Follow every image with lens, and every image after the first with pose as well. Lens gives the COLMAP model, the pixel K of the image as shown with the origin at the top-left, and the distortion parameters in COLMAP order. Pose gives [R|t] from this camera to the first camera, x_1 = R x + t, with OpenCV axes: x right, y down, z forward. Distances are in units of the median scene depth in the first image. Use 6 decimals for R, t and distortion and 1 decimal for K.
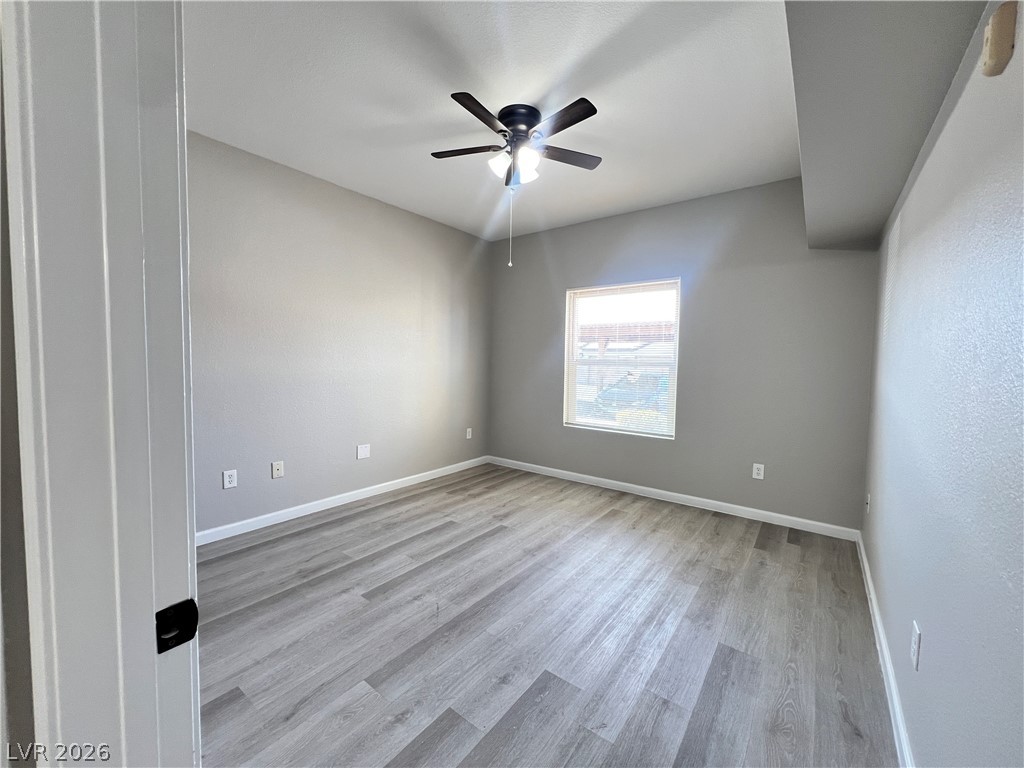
lens RADIAL K [[406.1, 0, 513.6], [0, 406.1, 384.7], [0, 0, 1]] dist [-0.000483, 0.000152]
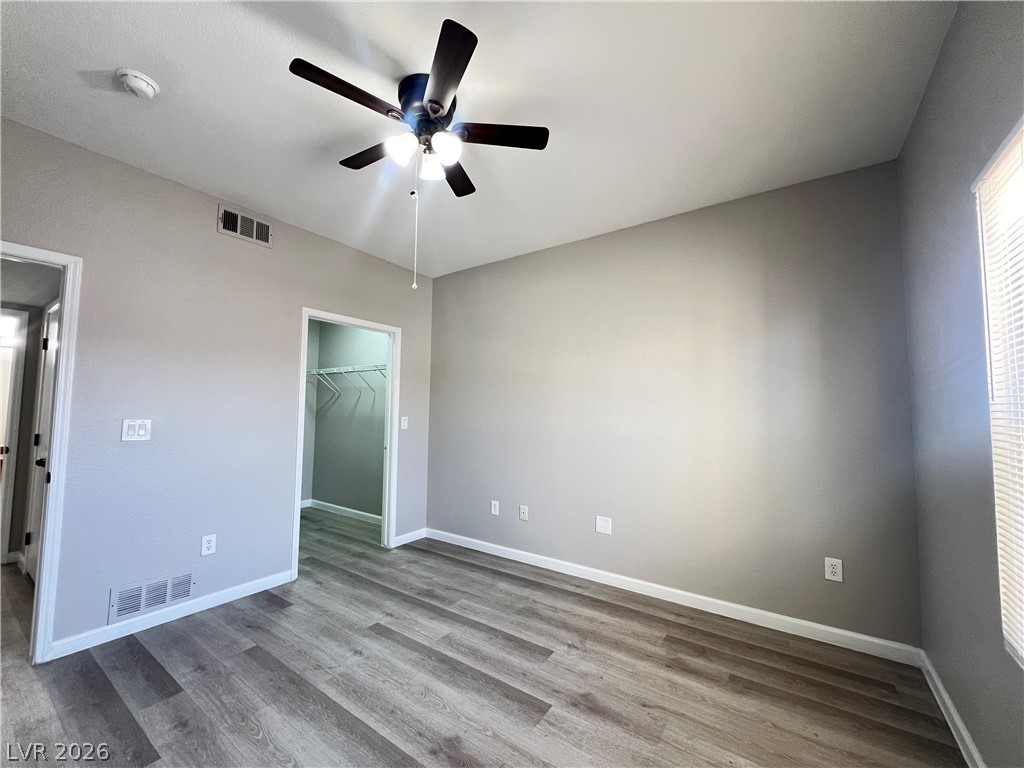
lens RADIAL K [[406.1, 0, 515.1], [0, 406.1, 381.5], [0, 0, 1]] dist [-0.000483, 0.000152]
pose [[0.041170, -0.092034, -0.994904, 0.618236], [-0.068636, 0.993136, -0.094711, -0.048885], [0.996792, 0.072186, 0.034570, 0.973275]]
